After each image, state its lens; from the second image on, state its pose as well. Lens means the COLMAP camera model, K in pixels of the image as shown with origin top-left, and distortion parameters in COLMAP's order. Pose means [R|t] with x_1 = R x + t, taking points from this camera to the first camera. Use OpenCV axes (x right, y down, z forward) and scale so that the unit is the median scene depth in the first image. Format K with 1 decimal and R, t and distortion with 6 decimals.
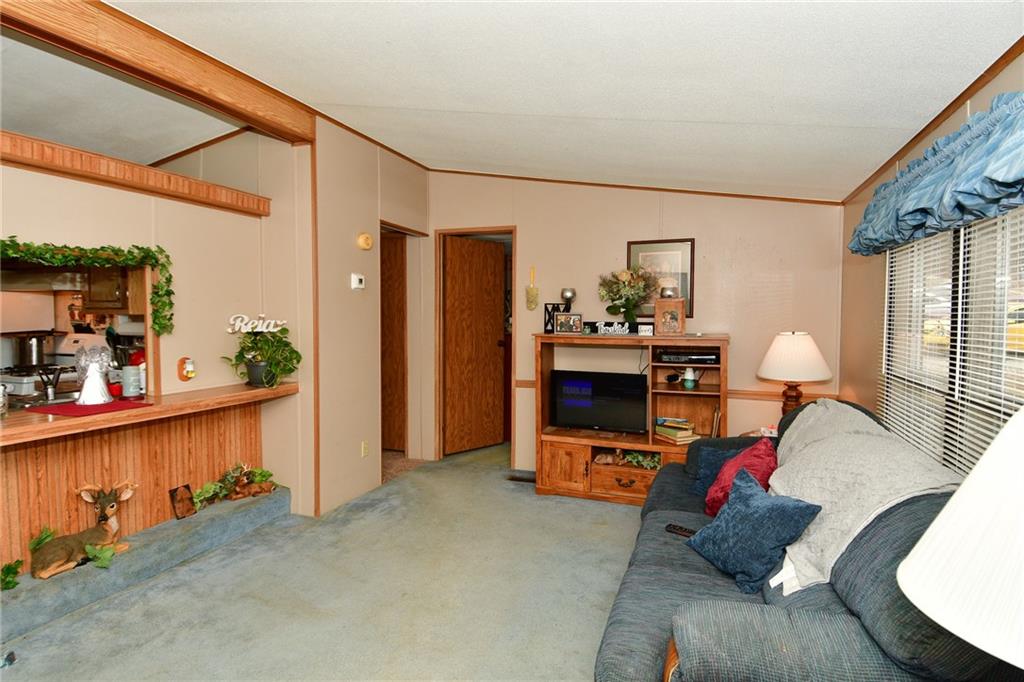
lens RADIAL K [[537.2, 0, 512.1], [0, 537.2, 336.0], [0, 0, 1]] dist [0.039556, -0.046367]
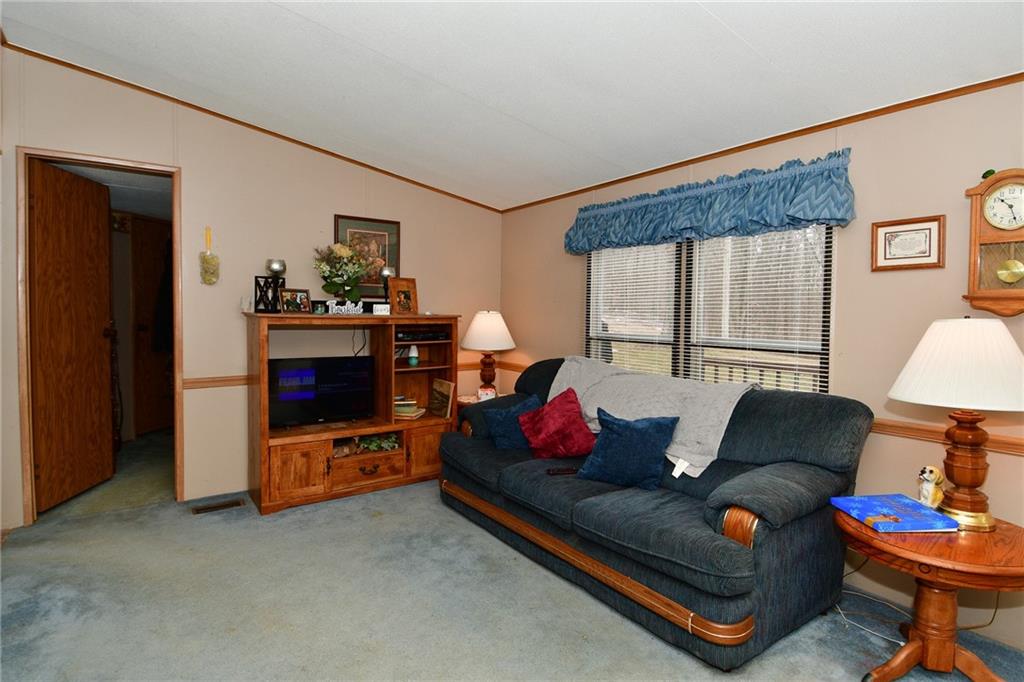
lens RADIAL K [[537.2, 0, 519.2], [0, 537.2, 335.4], [0, 0, 1]] dist [0.039556, -0.046367]
pose [[0.552749, -0.033243, 0.832685, -0.410900], [0.024951, 0.999416, 0.023337, 0.018953], [-0.832974, 0.007877, 0.553256, 0.242946]]
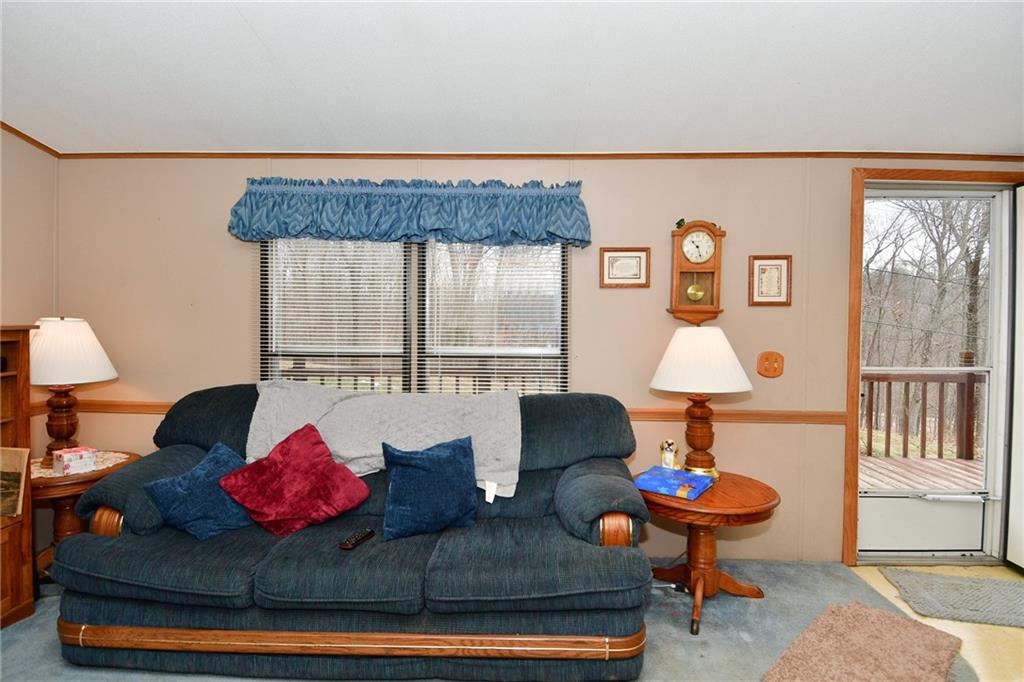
lens RADIAL K [[537.2, 0, 513.0], [0, 537.2, 331.1], [0, 0, 1]] dist [0.039556, -0.046367]
pose [[-0.335054, -0.023672, 0.941901, -0.333703], [0.026949, 0.999035, 0.034694, 0.002071], [-0.941813, 0.037008, -0.334093, 0.603953]]
